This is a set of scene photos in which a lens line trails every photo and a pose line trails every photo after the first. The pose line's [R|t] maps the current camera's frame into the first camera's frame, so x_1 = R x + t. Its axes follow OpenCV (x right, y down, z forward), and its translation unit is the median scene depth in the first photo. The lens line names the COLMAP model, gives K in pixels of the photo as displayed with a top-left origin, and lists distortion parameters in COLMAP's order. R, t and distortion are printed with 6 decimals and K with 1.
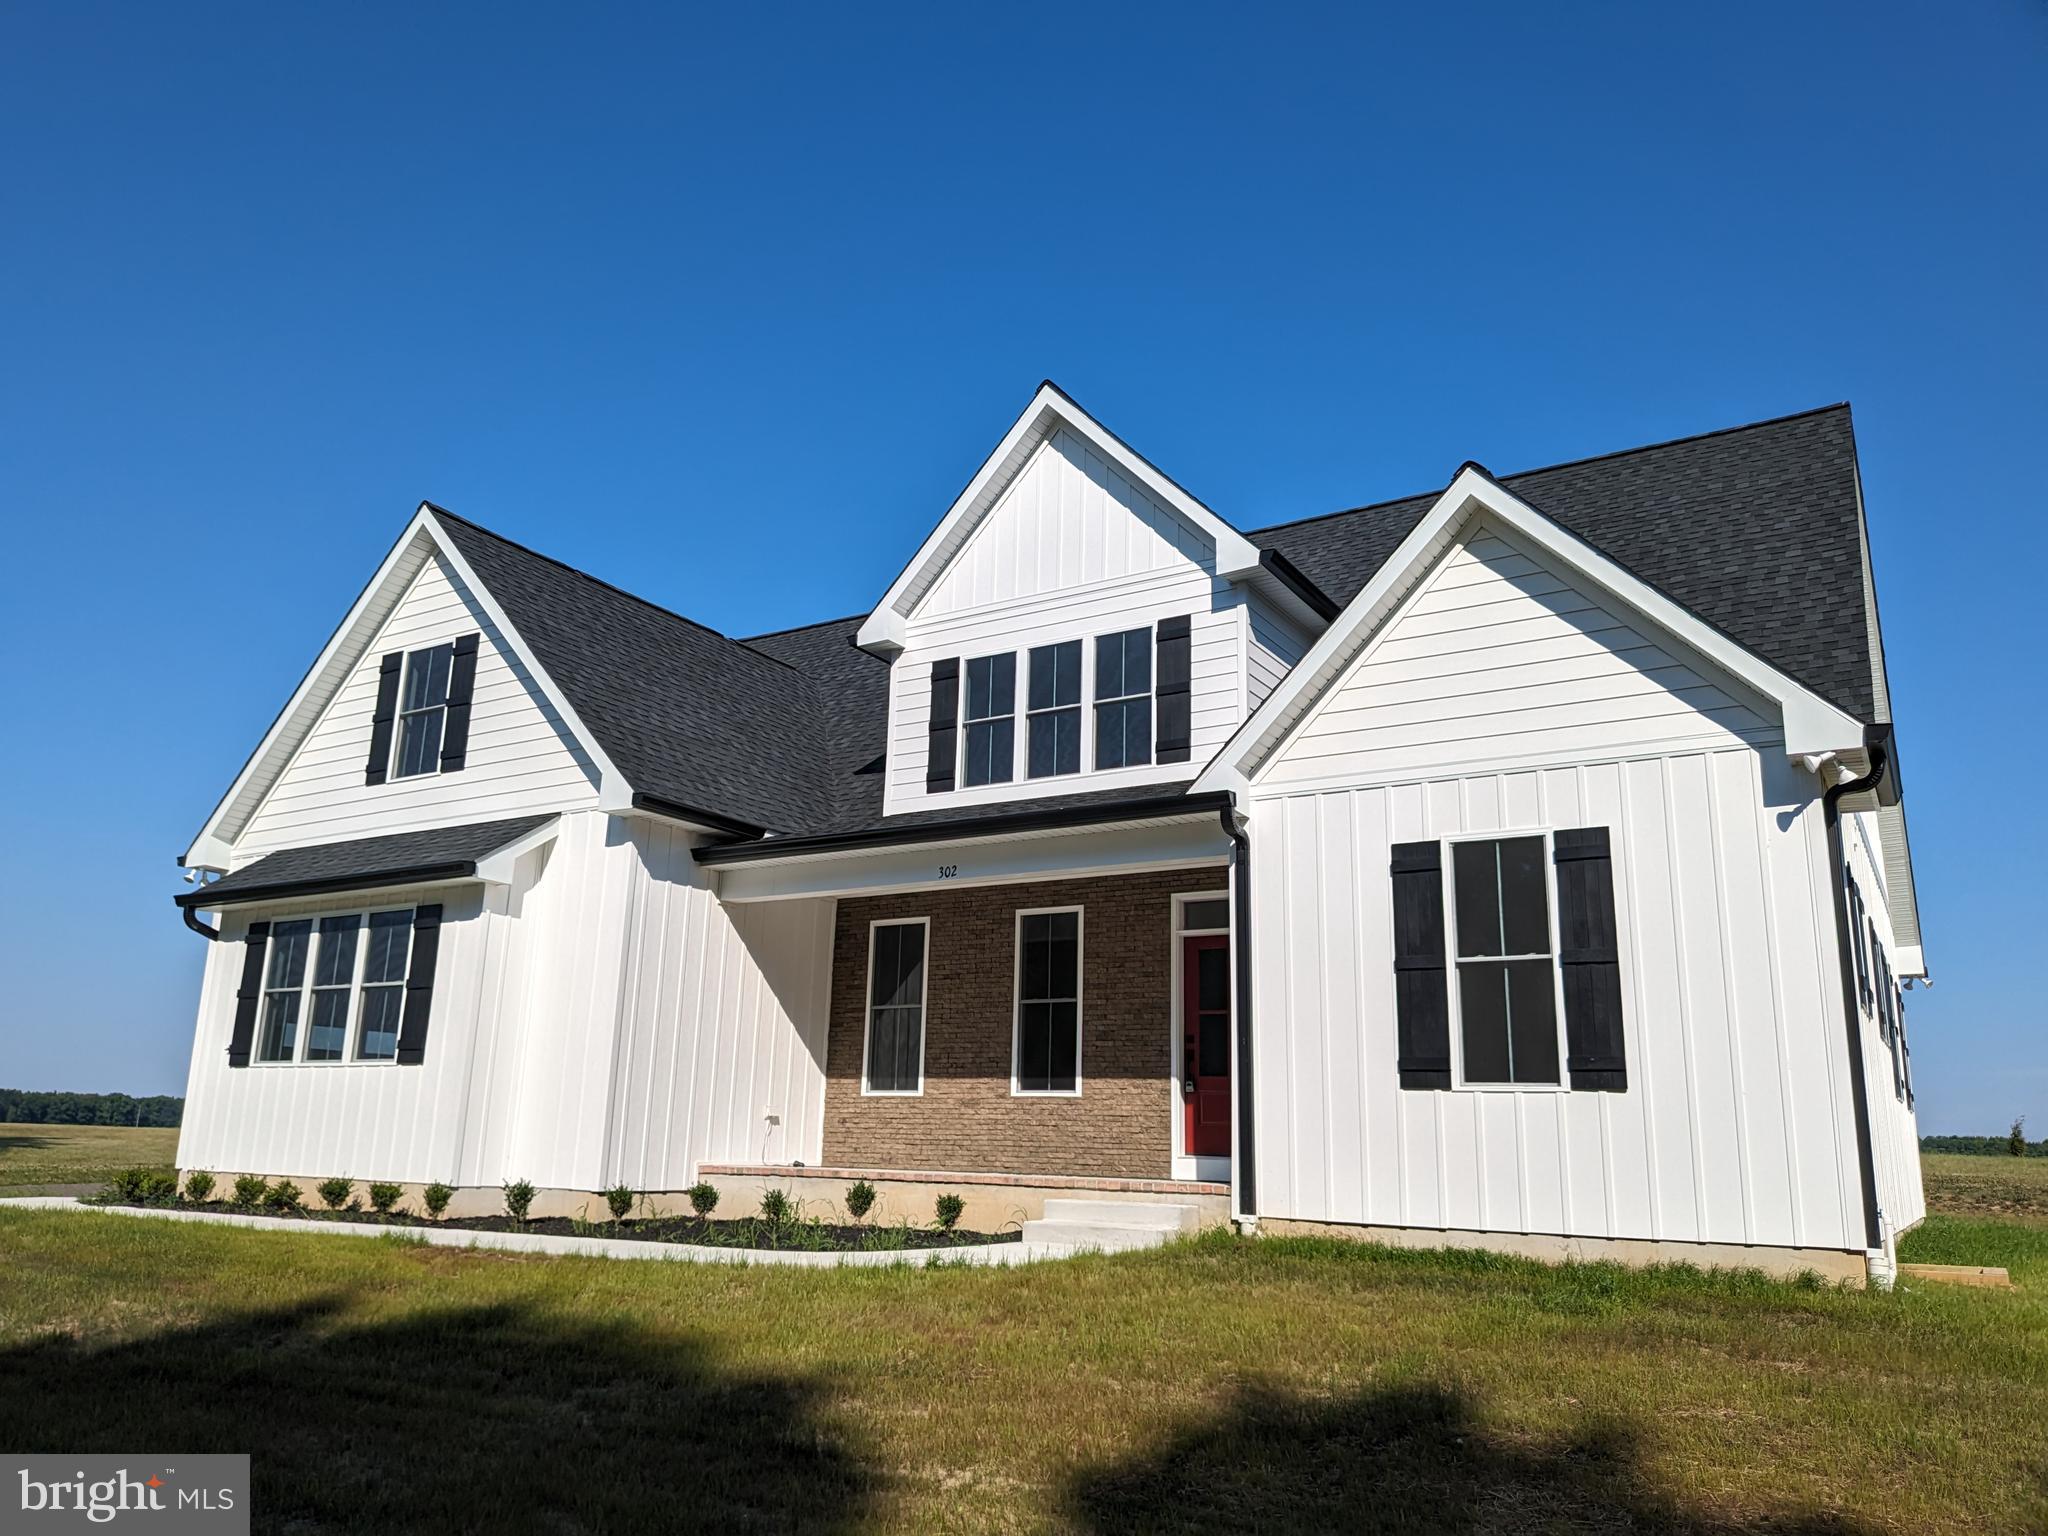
lens RADIAL K [[1467.4, 0, 1012.7], [0, 1467.4, 775.6], [0, 0, 1]] dist [0.105849, -0.204663]
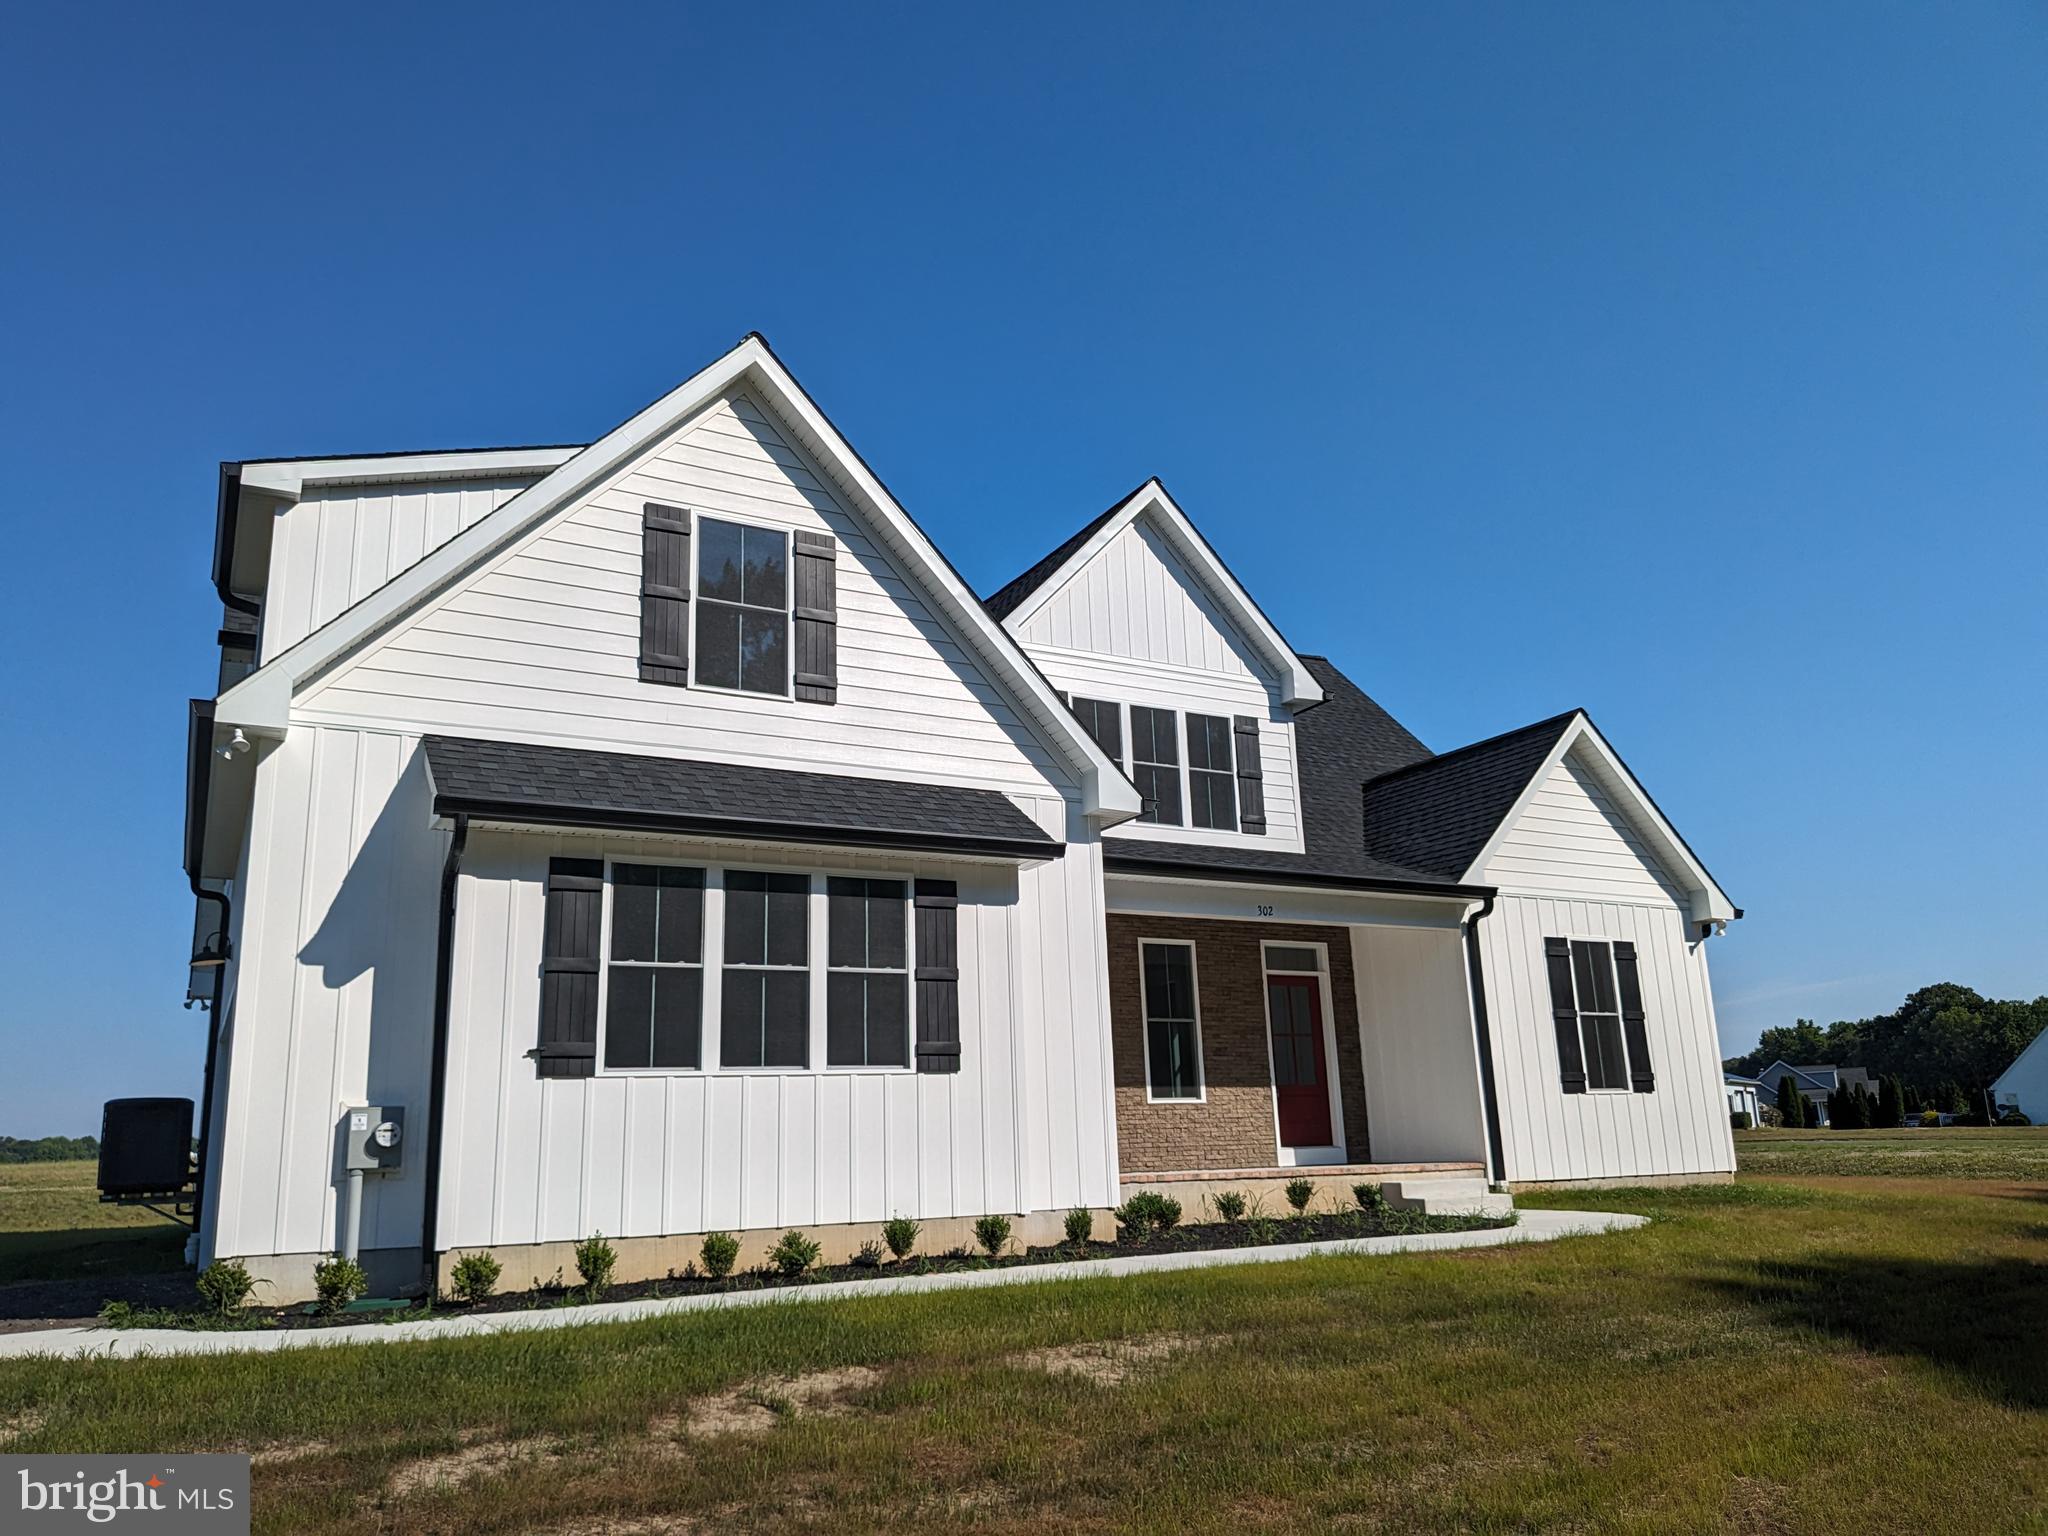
lens RADIAL K [[1467.4, 0, 1012.7], [0, 1467.4, 775.6], [0, 0, 1]] dist [0.105849, -0.204663]
pose [[0.481195, 0.172769, 0.859420, -1.090916], [-0.172022, 0.979935, -0.100680, 0.105395], [-0.859569, -0.099393, 0.501260, 0.560102]]
